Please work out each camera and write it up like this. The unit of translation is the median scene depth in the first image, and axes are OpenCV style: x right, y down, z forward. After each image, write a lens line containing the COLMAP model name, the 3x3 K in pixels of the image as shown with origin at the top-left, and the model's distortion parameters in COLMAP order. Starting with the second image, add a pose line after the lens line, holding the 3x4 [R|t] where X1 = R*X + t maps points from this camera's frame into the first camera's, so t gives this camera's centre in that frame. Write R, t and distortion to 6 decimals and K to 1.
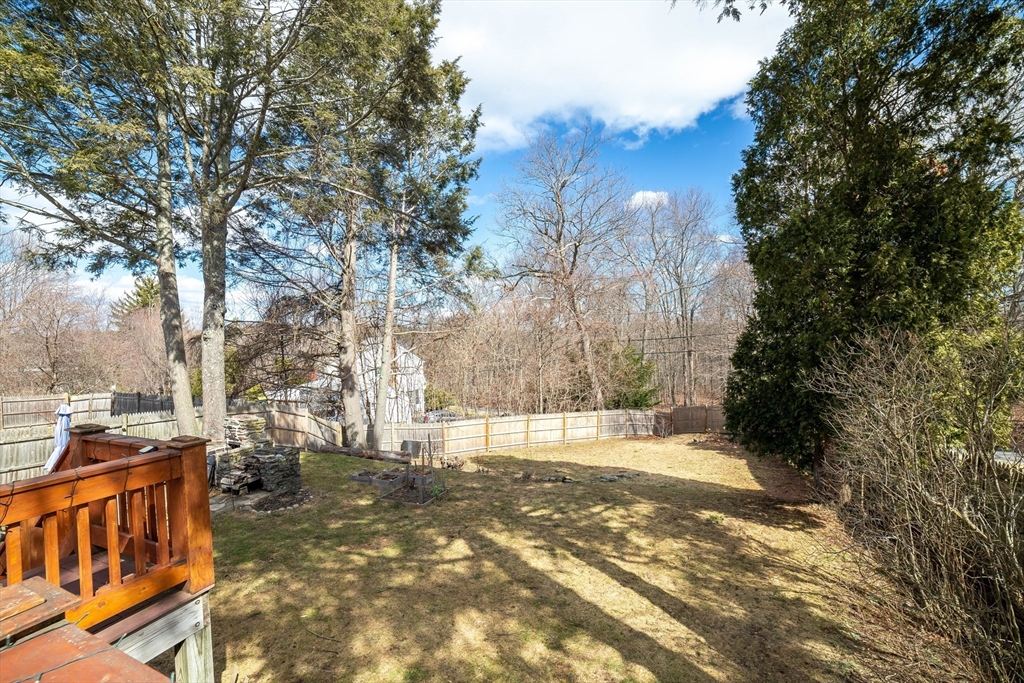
lens RADIAL K [[427.9, 0, 505.0], [0, 427.9, 355.0], [0, 0, 1]] dist [-0.104505, 0.034721]
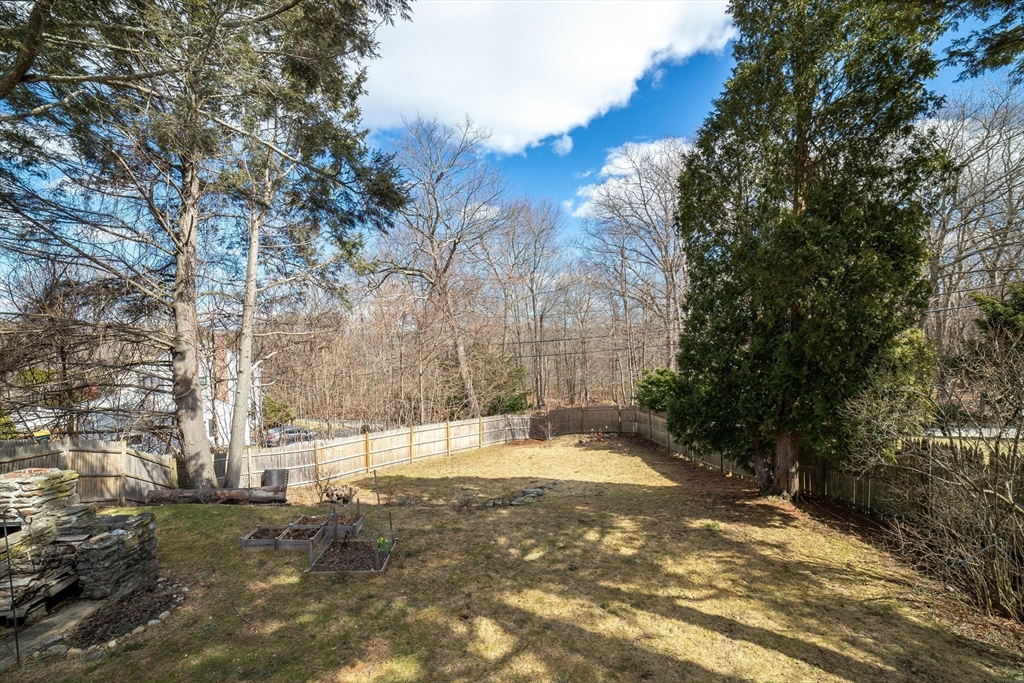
lens RADIAL K [[427.9, 0, 505.0], [0, 427.9, 355.0], [0, 0, 1]] dist [-0.104505, 0.034721]
pose [[0.922813, -0.010320, 0.385111, -0.131360], [0.014198, 0.999873, -0.007228, -0.001428], [-0.384987, 0.012138, 0.922842, 0.129798]]
